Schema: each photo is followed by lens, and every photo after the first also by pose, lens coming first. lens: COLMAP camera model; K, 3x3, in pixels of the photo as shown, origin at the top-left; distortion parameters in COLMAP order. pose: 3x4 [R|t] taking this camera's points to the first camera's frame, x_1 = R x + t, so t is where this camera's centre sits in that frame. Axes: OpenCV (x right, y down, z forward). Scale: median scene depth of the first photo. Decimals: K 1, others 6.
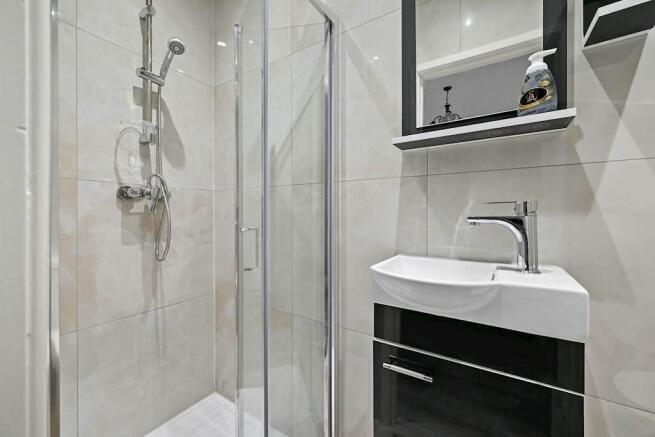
lens RADIAL K [[258.7, 0, 327.5], [0, 258.7, 218.5], [0, 0, 1]] dist [-0.000454, -0.000118]
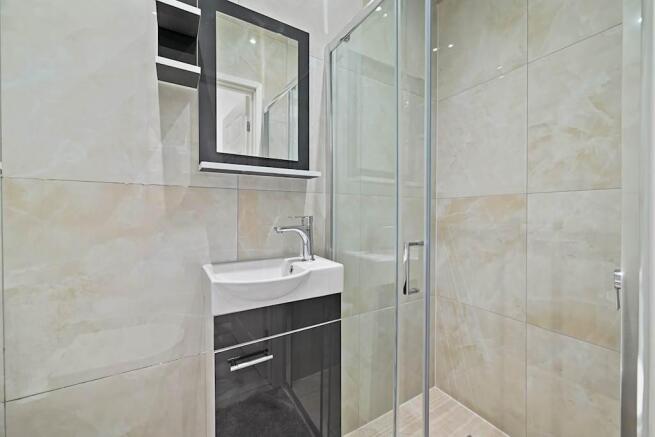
lens RADIAL K [[258.7, 0, 327.5], [0, 258.7, 218.5], [0, 0, 1]] dist [-0.000454, -0.000118]
pose [[0.429985, -0.017391, 0.902669, -0.602817], [0.001918, 0.999830, 0.018349, -0.079502], [-0.902834, -0.006159, 0.429945, 0.200846]]
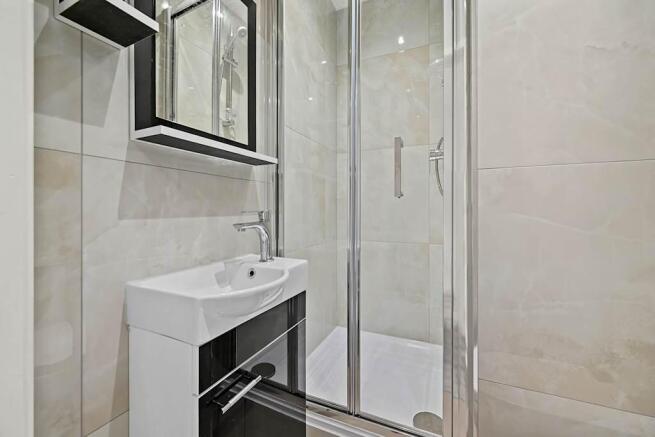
lens RADIAL K [[267.3, 0, 327.5], [0, 267.3, 218.5], [0, 0, 1]] dist [0.000247, 0.000010]
pose [[-0.137766, -0.029059, 0.990038, -0.679976], [0.004914, 0.999537, 0.030022, -0.059301], [-0.990453, 0.009001, -0.137559, 0.844407]]
